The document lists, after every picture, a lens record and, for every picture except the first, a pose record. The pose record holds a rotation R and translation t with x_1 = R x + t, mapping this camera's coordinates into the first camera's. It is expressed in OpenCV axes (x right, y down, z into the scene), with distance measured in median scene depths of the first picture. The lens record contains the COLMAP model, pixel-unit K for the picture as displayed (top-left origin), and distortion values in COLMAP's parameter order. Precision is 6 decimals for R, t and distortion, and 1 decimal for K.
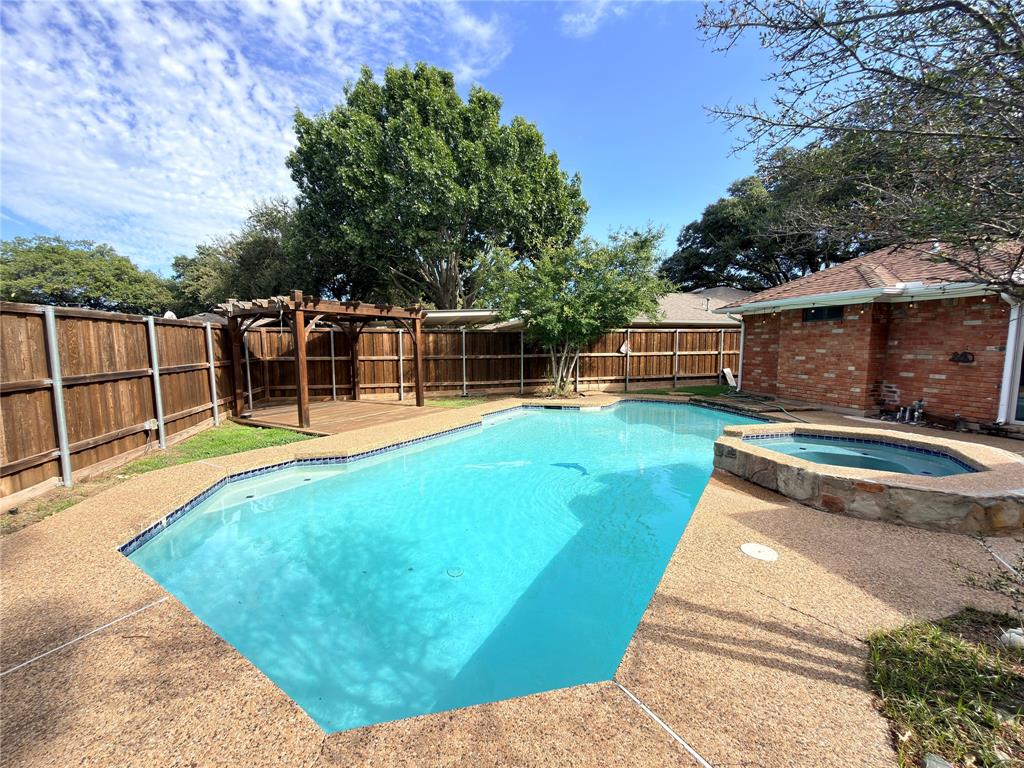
lens RADIAL K [[408.1, 0, 512.5], [0, 408.1, 385.9], [0, 0, 1]] dist [0.001397, -0.000582]
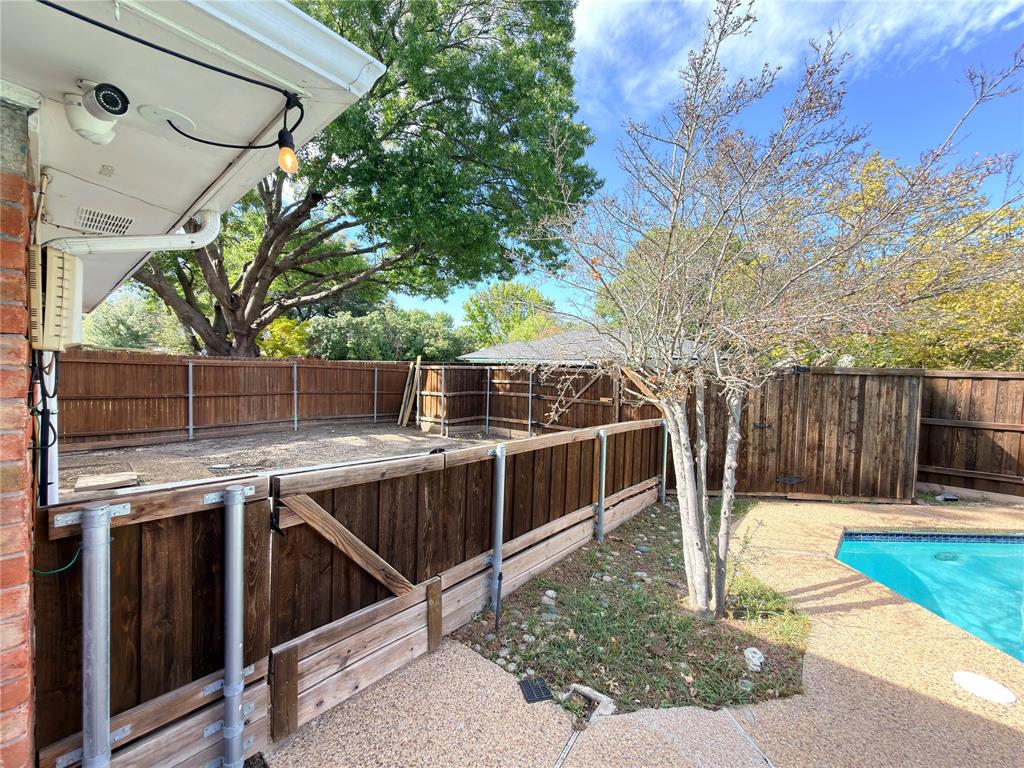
lens RADIAL K [[408.1, 0, 513.8], [0, 408.1, 383.9], [0, 0, 1]] dist [0.001397, -0.000582]
pose [[-0.821756, -0.003705, -0.569827, 0.460551], [-0.083479, 0.989973, 0.113950, -0.047947], [0.563691, 0.141208, -0.813826, 0.268347]]
